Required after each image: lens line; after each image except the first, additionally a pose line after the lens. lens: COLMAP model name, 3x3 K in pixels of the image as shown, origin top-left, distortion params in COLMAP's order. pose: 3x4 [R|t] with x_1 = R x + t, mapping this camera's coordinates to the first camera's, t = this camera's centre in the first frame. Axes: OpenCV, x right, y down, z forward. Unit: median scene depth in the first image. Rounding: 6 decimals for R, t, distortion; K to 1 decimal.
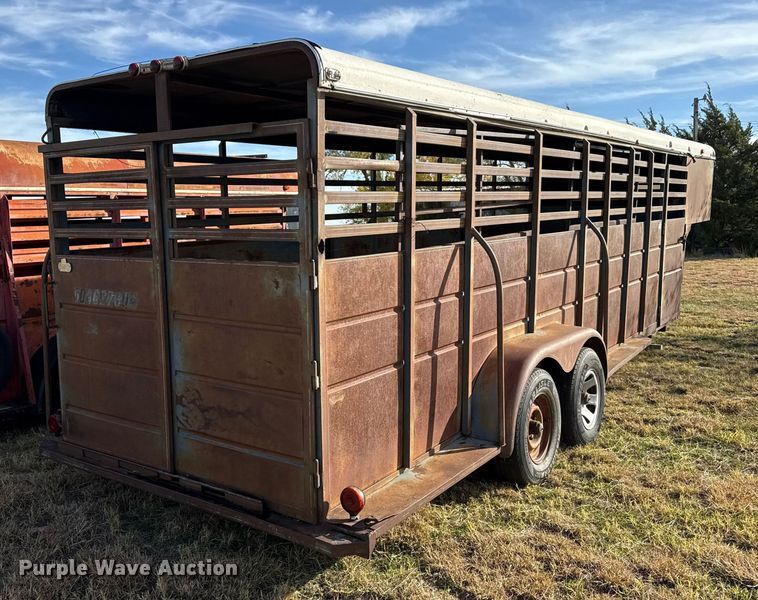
lens RADIAL K [[747.4, 0, 343.0], [0, 747.4, 302.2], [0, 0, 1]] dist [0.081889, -0.129307]
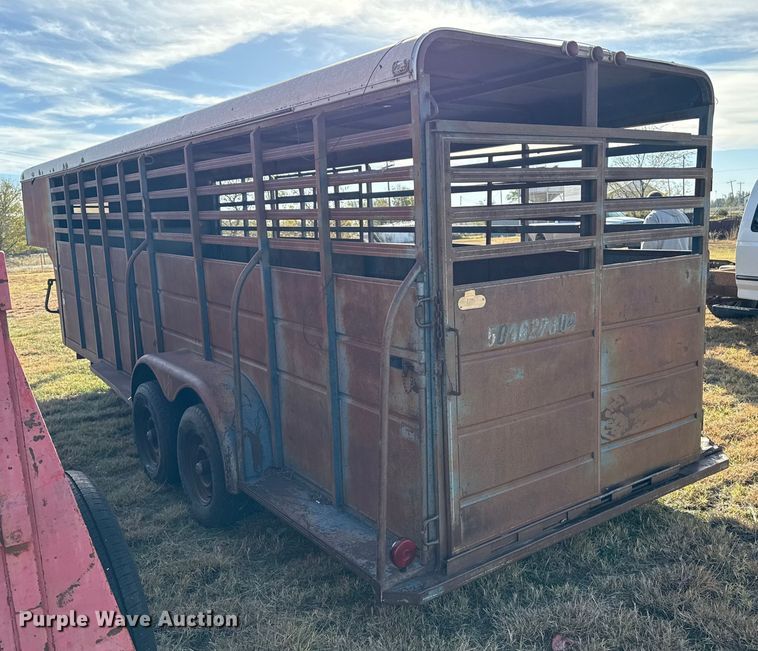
lens RADIAL K [[714.6, 0, 432.9], [0, 714.6, 349.0], [0, 0, 1]] dist [0.072748, -0.091223]
pose [[0.268360, -0.178242, 0.946685, -1.113266], [0.155850, 0.977820, 0.139924, -0.112425], [-0.950628, 0.109991, 0.290187, 0.921823]]
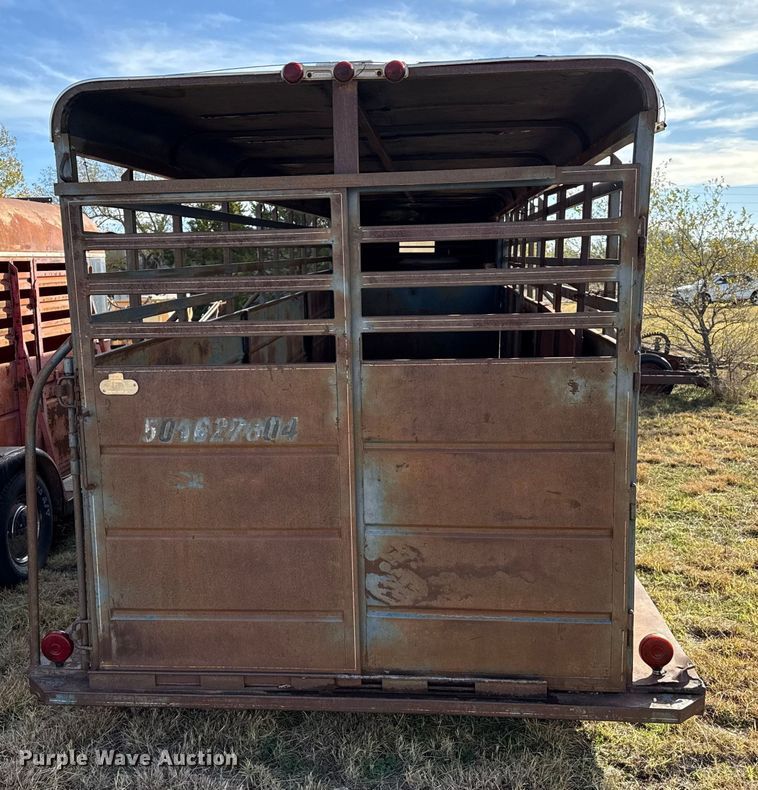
lens RADIAL K [[899.7, 0, 361.7], [0, 899.7, 406.7], [0, 0, 1]] dist [0.075043, -0.051717]
pose [[0.855585, -0.090181, 0.509747, -0.628359], [0.076797, 0.995925, 0.047292, -0.054637], [-0.511934, -0.001315, 0.859024, 0.293885]]
